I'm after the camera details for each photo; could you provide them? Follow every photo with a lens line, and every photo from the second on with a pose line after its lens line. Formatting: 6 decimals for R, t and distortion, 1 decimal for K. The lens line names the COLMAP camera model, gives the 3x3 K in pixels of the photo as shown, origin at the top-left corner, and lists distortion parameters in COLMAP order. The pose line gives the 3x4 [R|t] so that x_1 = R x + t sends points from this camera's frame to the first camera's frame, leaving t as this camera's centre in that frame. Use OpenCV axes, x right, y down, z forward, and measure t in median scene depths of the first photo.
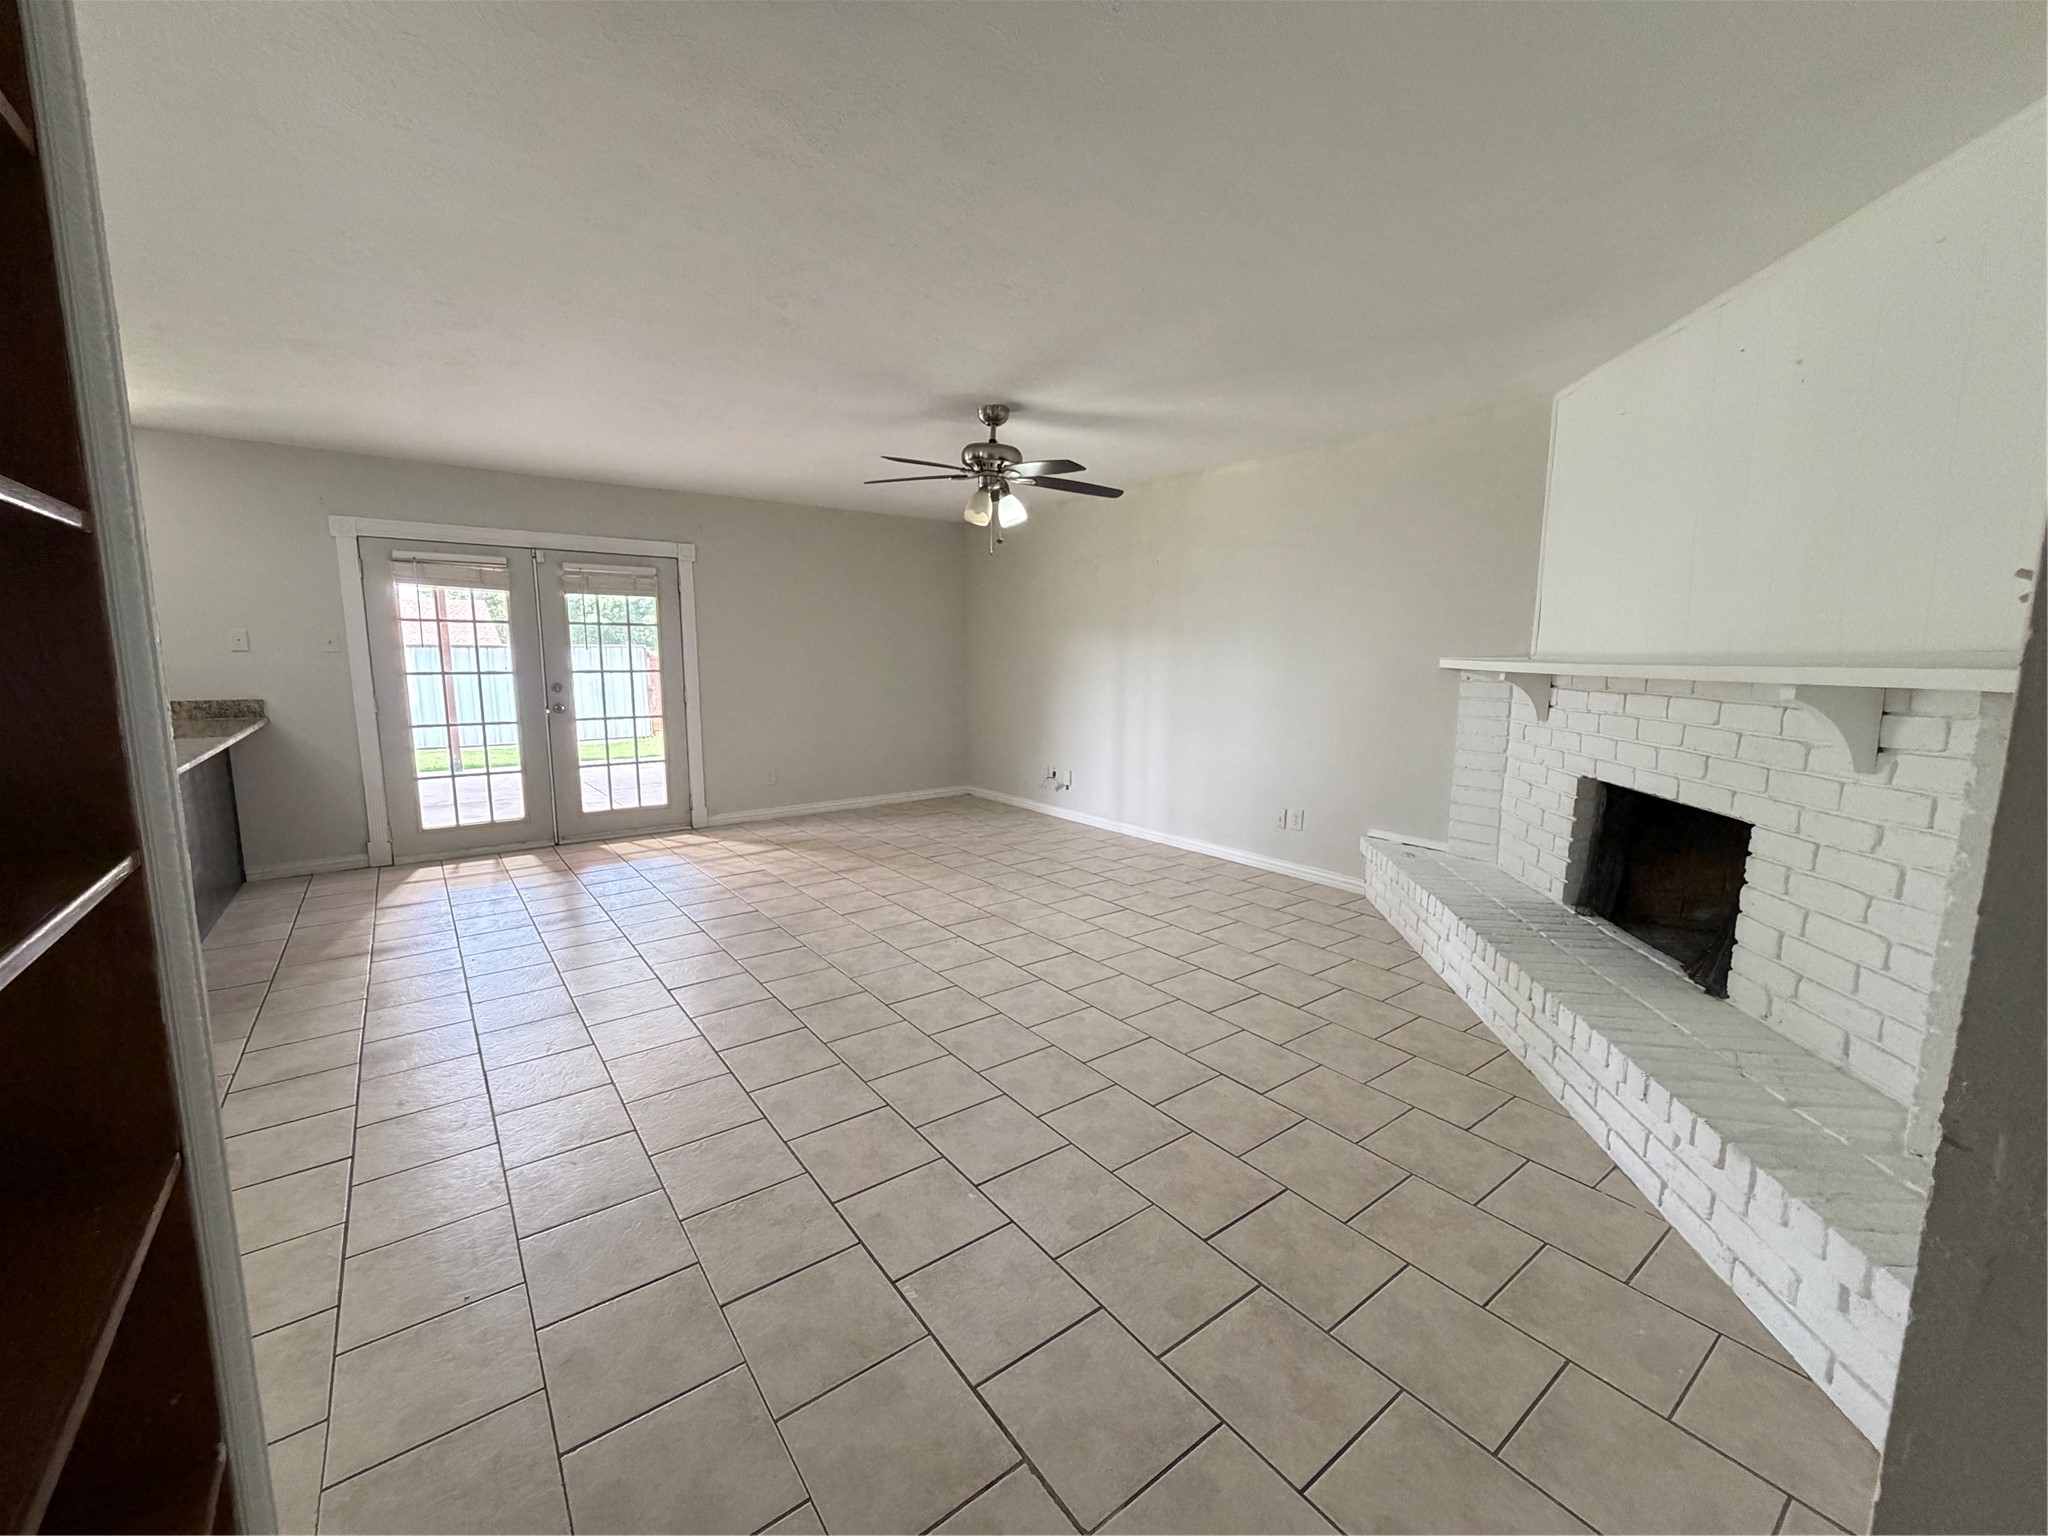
lens RADIAL K [[821.1, 0, 1031.4], [0, 821.1, 767.2], [0, 0, 1]] dist [-0.000496, 0.000743]
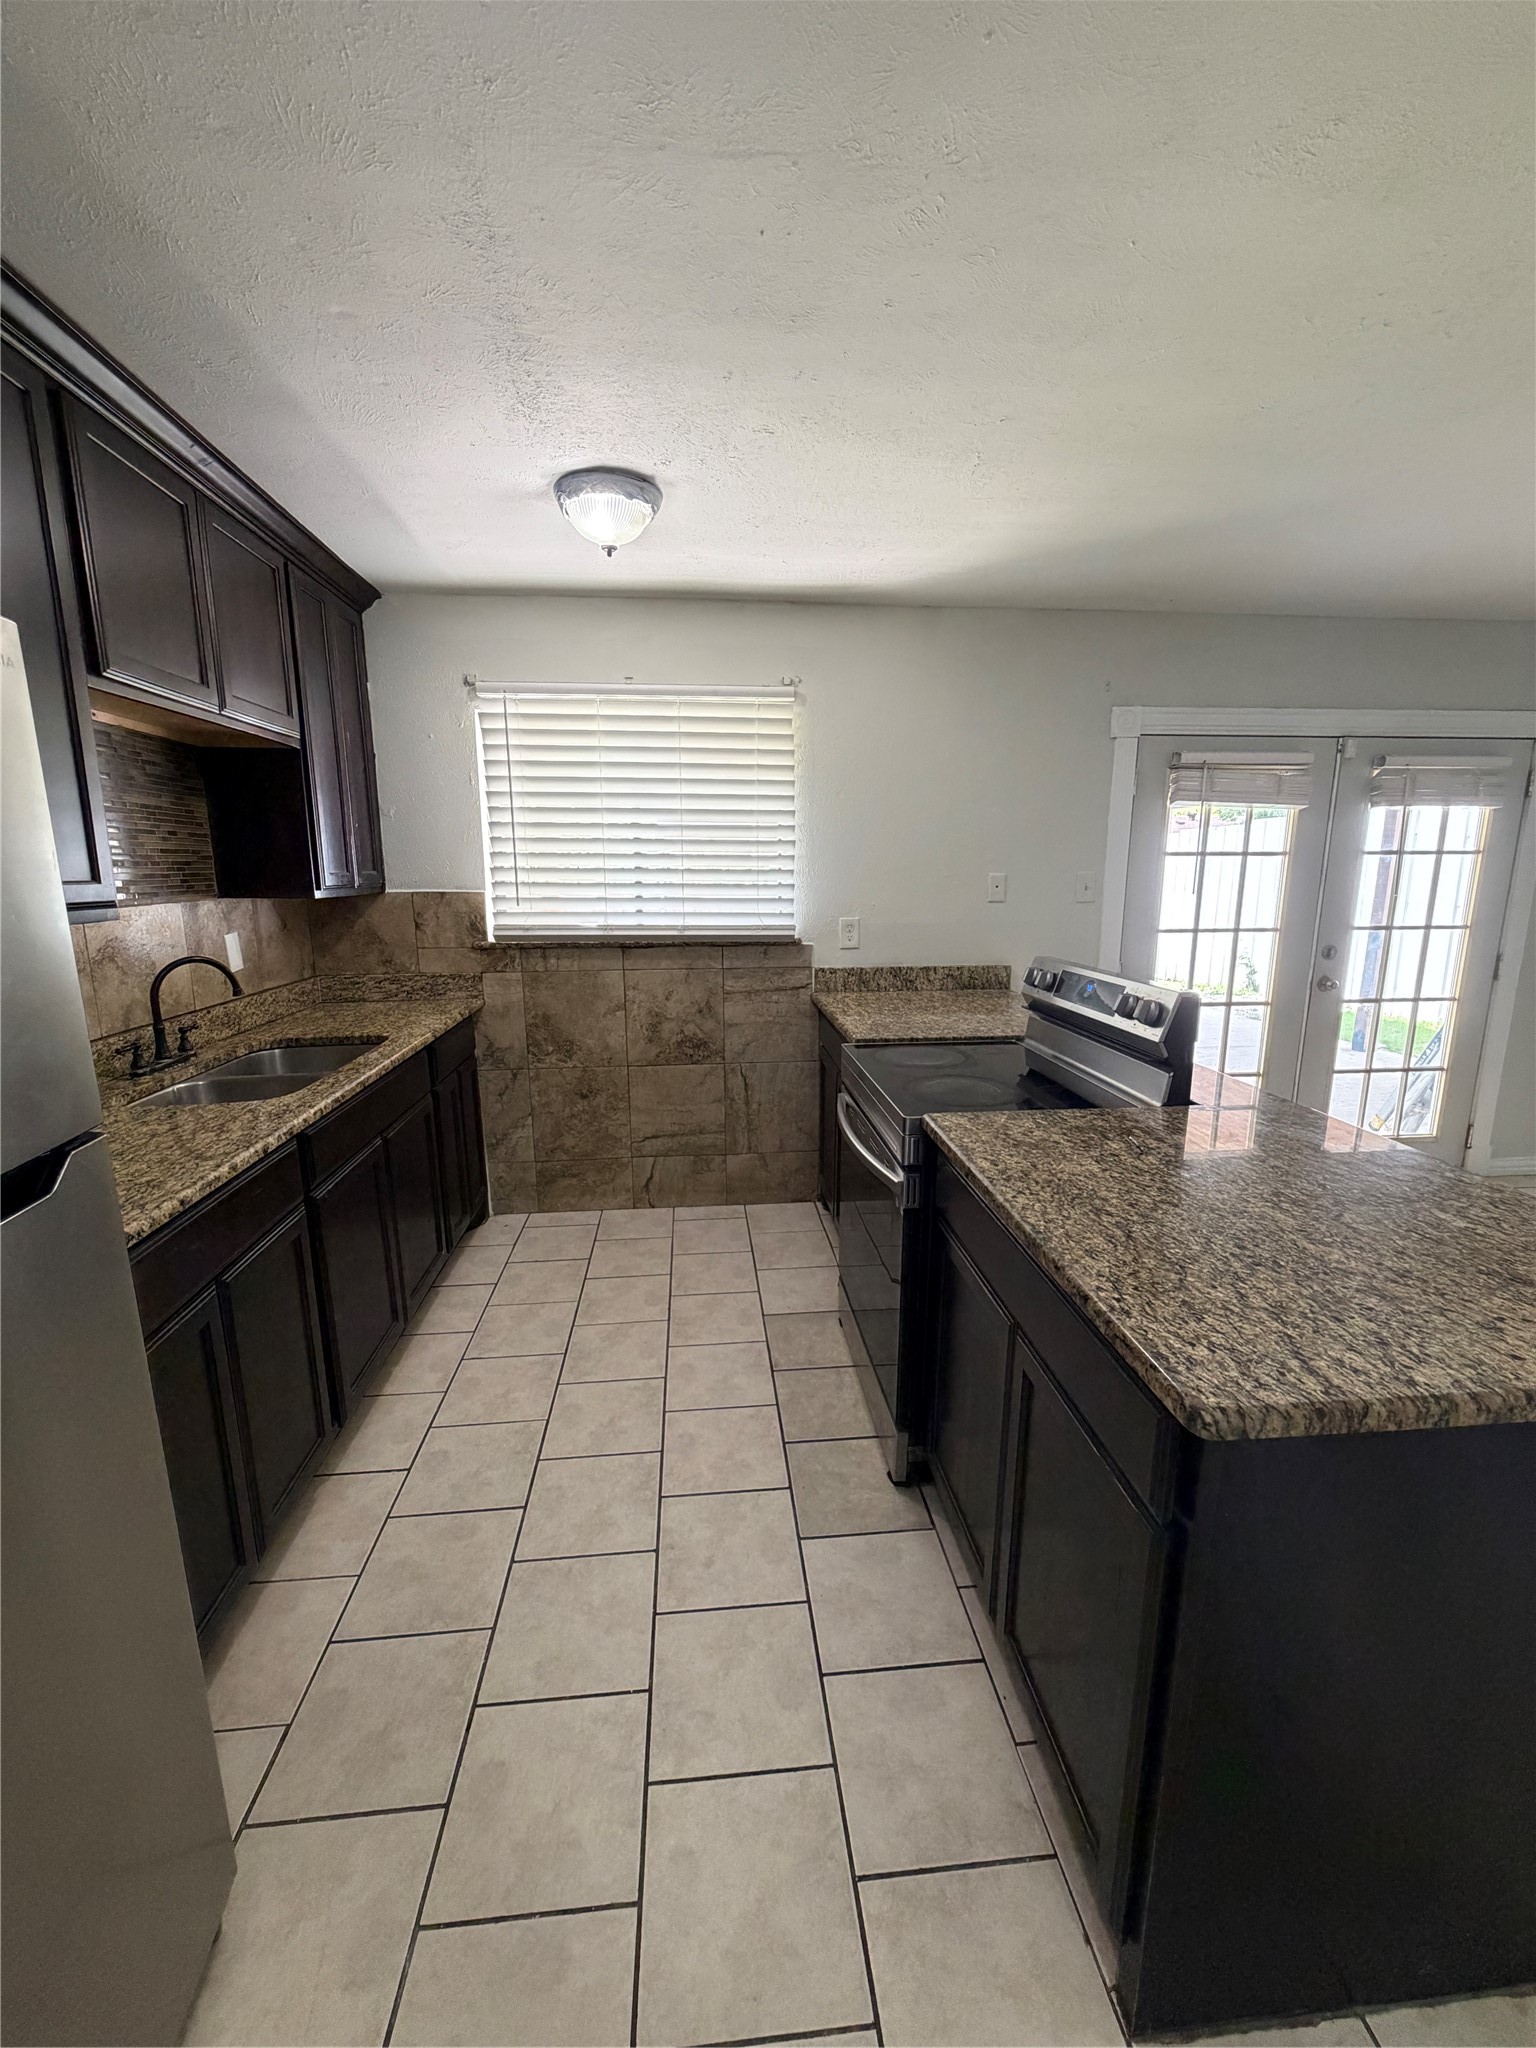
lens RADIAL K [[821.1, 0, 767.0], [0, 821.1, 1030.8], [0, 0, 1]] dist [-0.000496, 0.000743]
pose [[0.845569, 0.096461, -0.525079, -0.665577], [-0.064891, 0.994819, 0.078259, -0.062154], [0.529908, -0.032101, 0.847448, 0.221784]]
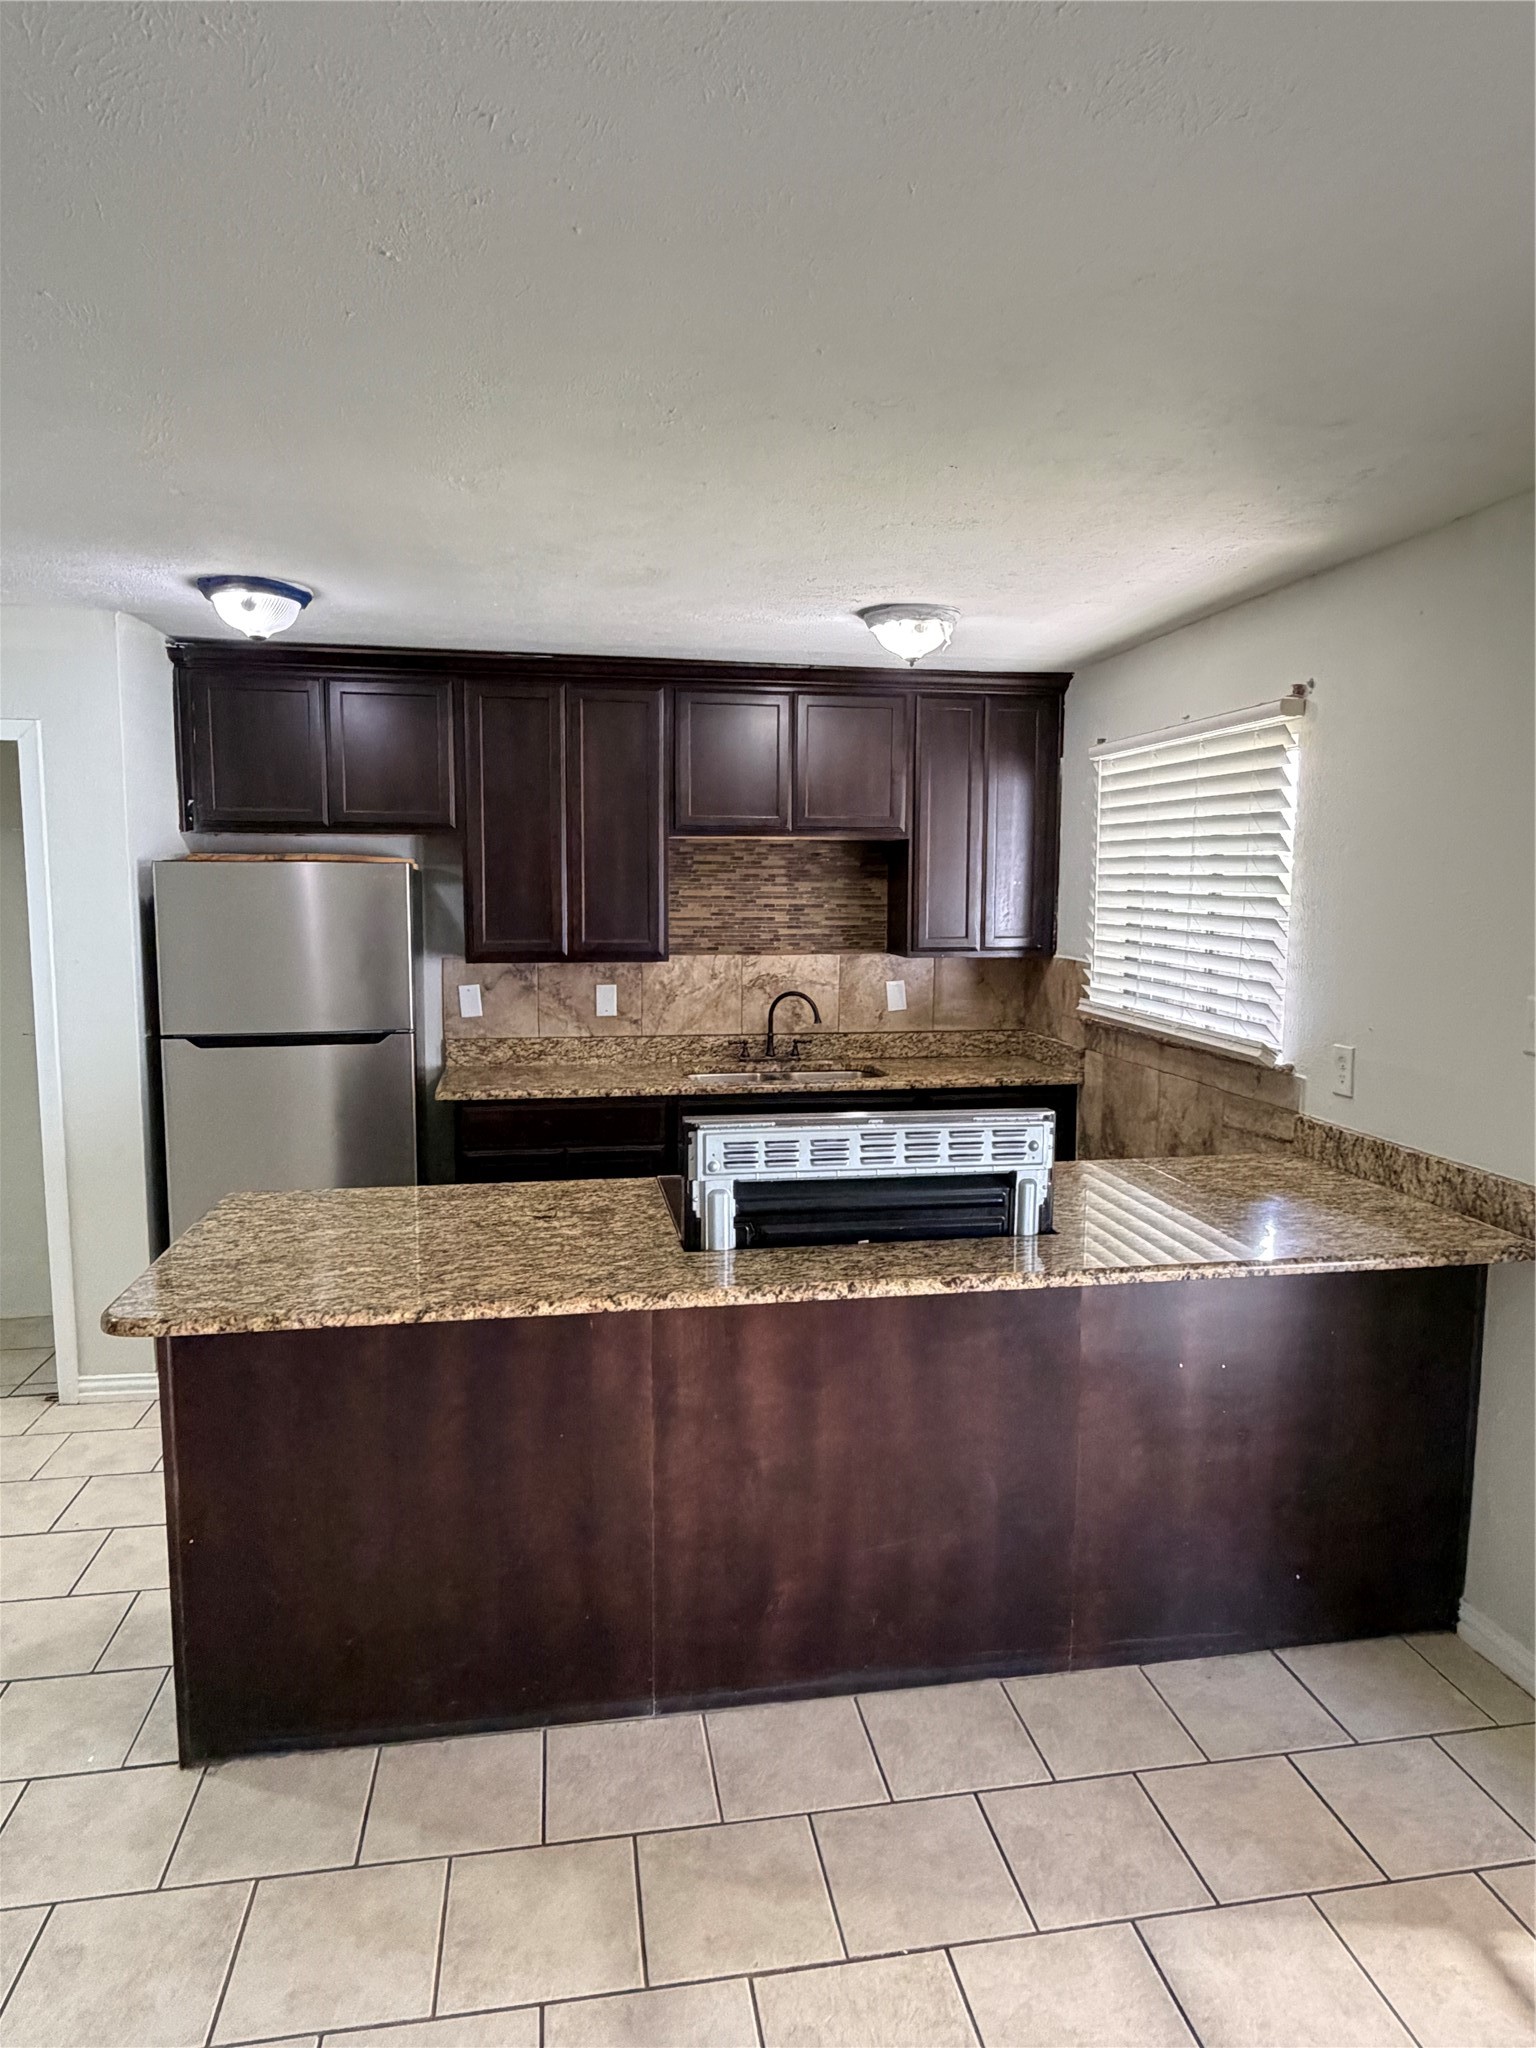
lens RADIAL K [[1249.4, 0, 771.9], [0, 1249.4, 1021.0], [0, 0, 1]] dist [-0.001666, -0.000137]
pose [[-0.460691, 0.088327, -0.883155, -0.288103], [-0.130540, 0.977472, 0.165855, -0.184968], [0.877908, 0.191694, -0.438783, 0.854831]]
